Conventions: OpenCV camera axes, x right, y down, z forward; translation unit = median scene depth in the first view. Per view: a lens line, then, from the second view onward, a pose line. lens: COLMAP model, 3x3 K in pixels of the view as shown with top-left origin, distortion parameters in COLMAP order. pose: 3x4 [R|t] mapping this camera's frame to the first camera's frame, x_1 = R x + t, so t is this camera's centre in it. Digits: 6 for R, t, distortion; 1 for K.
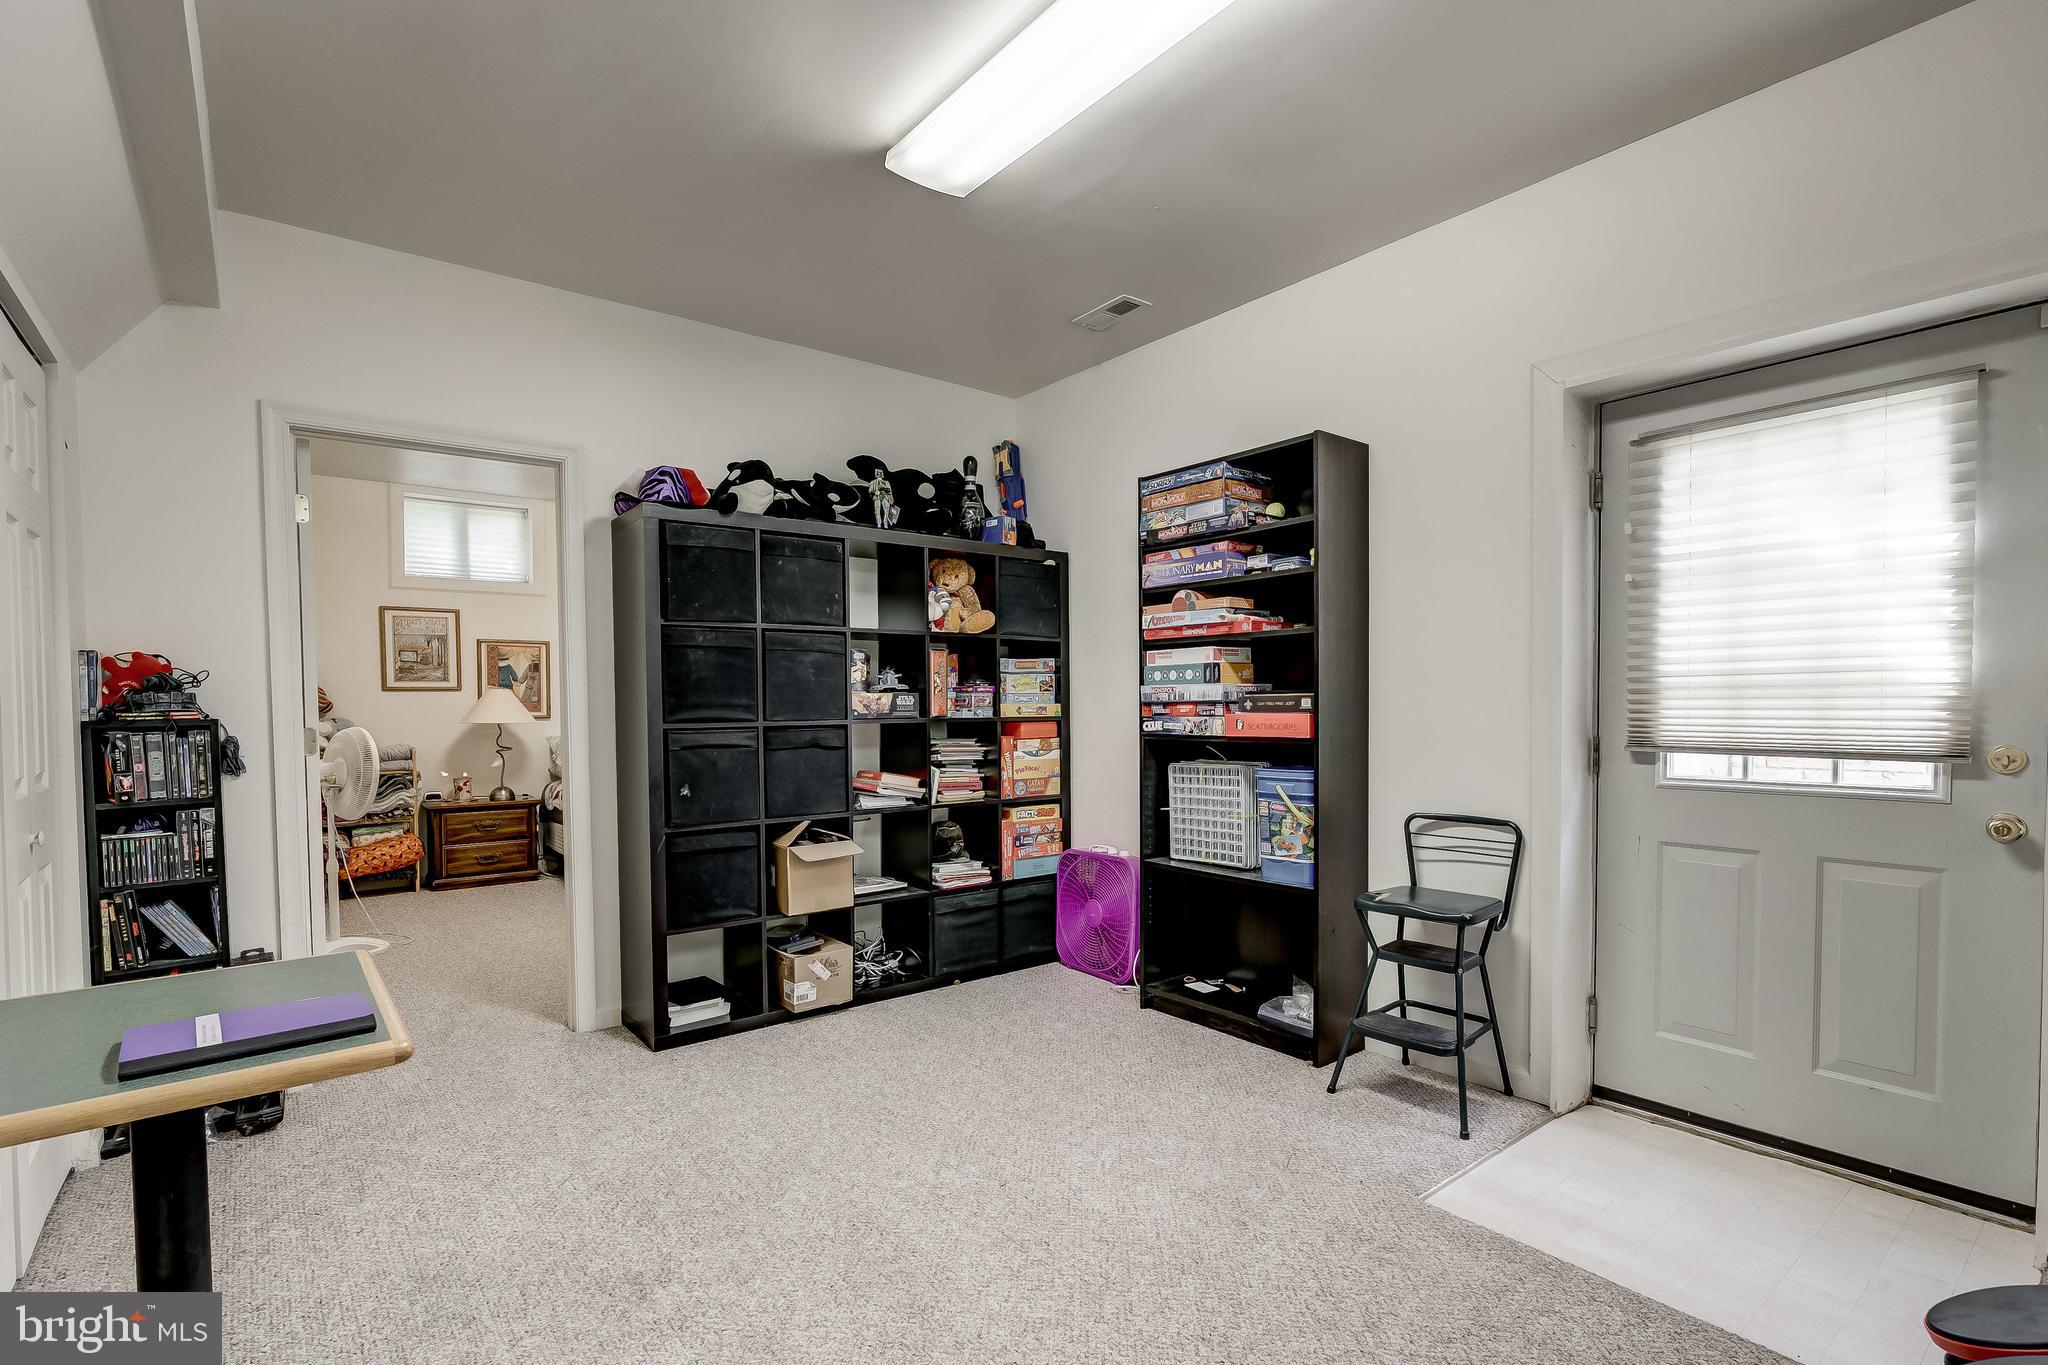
lens RADIAL K [[944.0, 0, 1054.9], [0, 944.0, 731.5], [0, 0, 1]] dist [-0.009510, 0.000669]
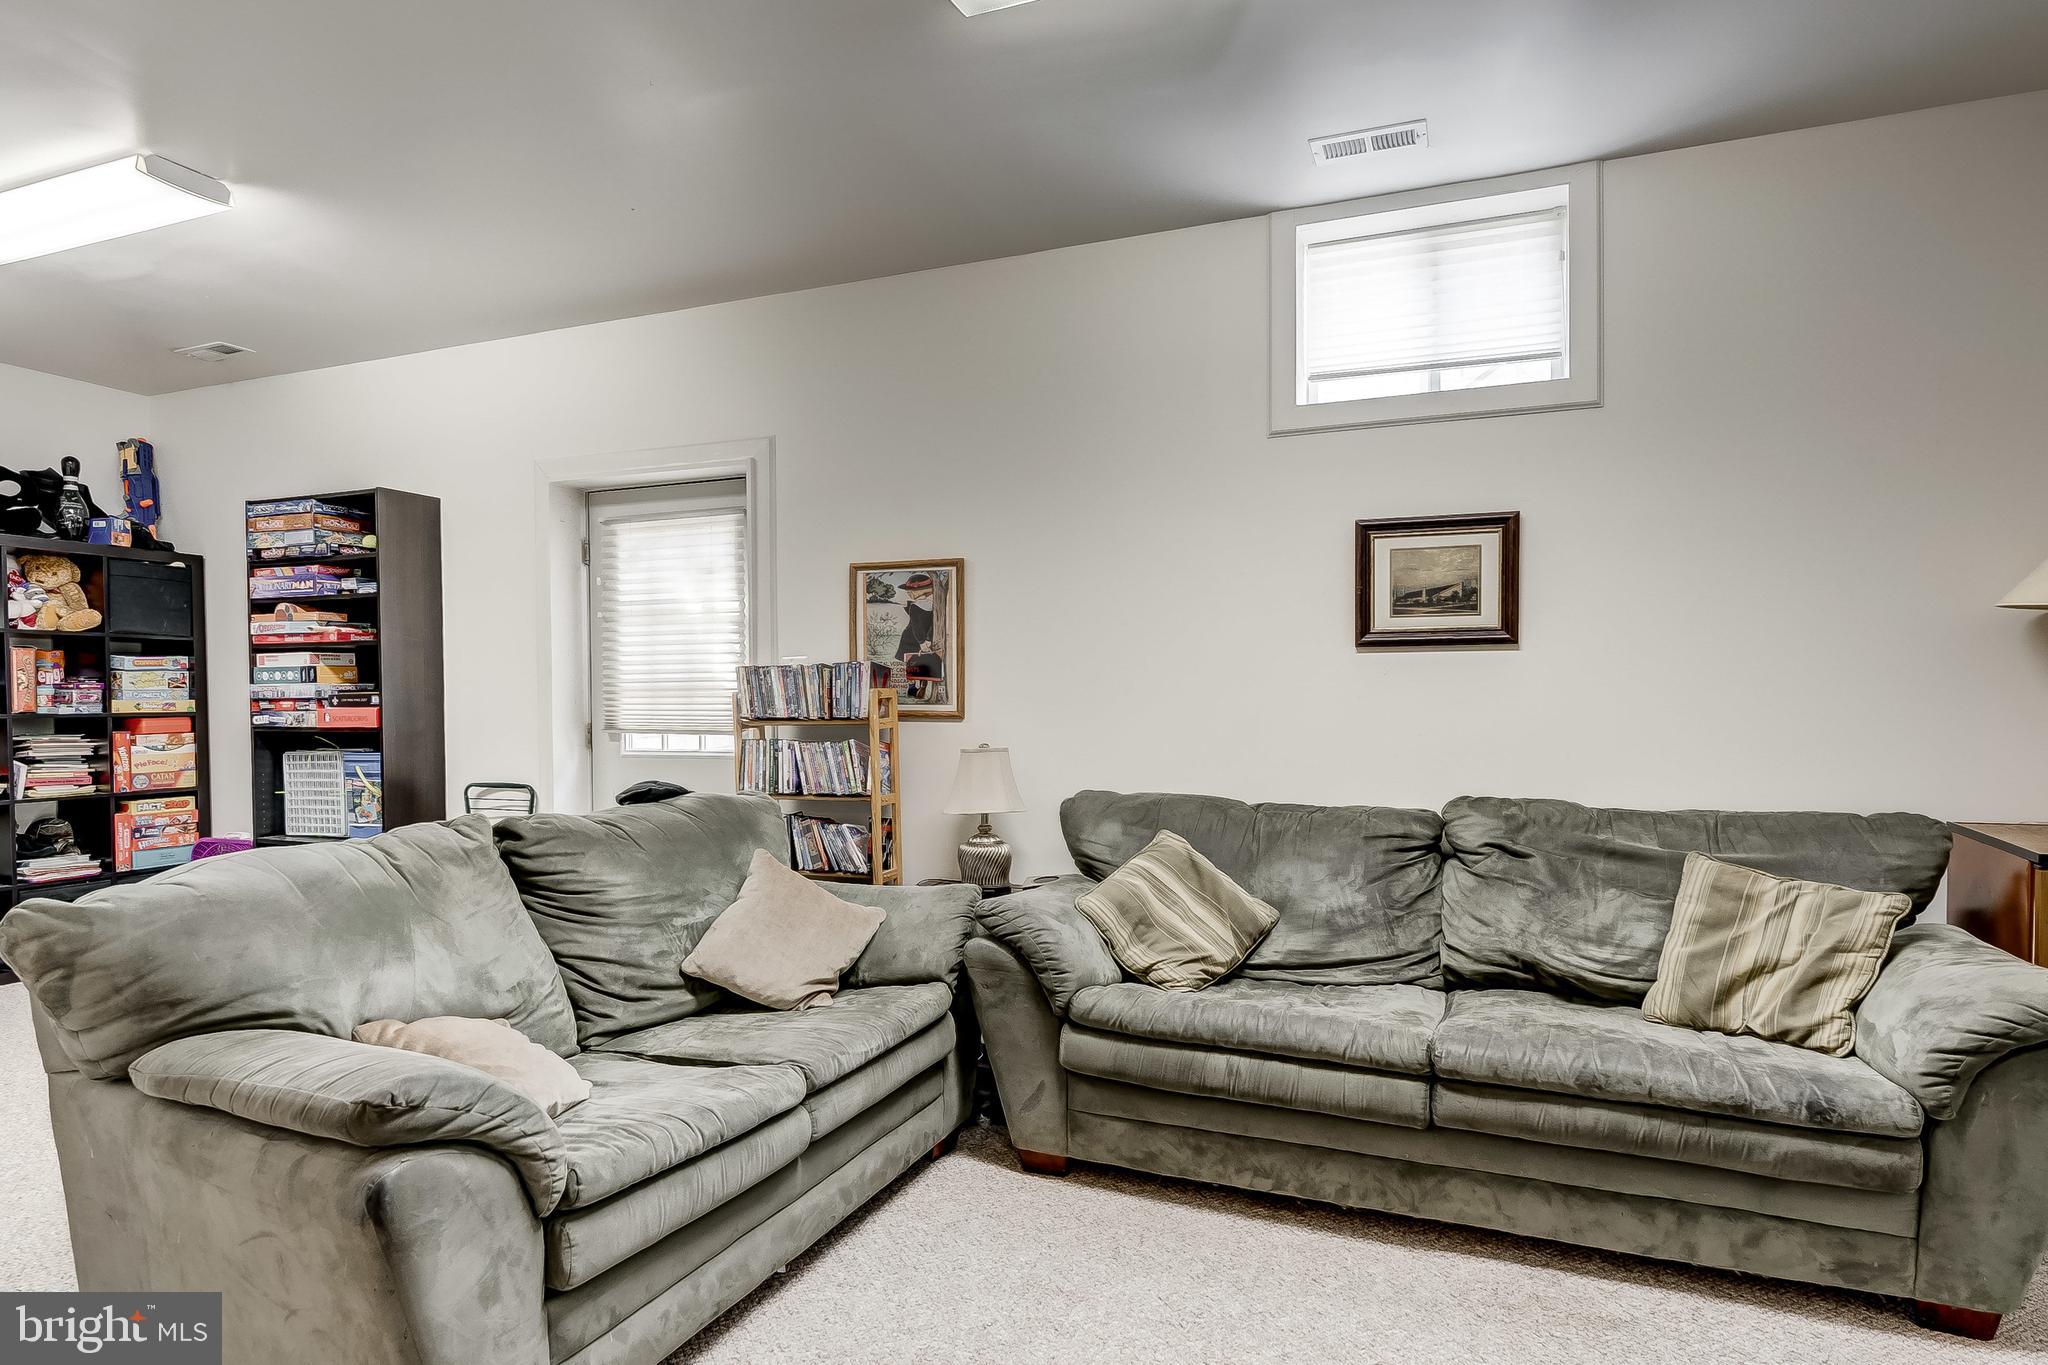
lens RADIAL K [[1077.9, 0, 1057.2], [0, 1077.9, 721.0], [0, 0, 1]] dist [-0.006955, 0.001199]
pose [[0.867613, -0.009537, 0.497148, 0.342361], [0.013707, 0.999895, -0.004741, 0.017723], [-0.497050, 0.010928, 0.867653, -0.708295]]
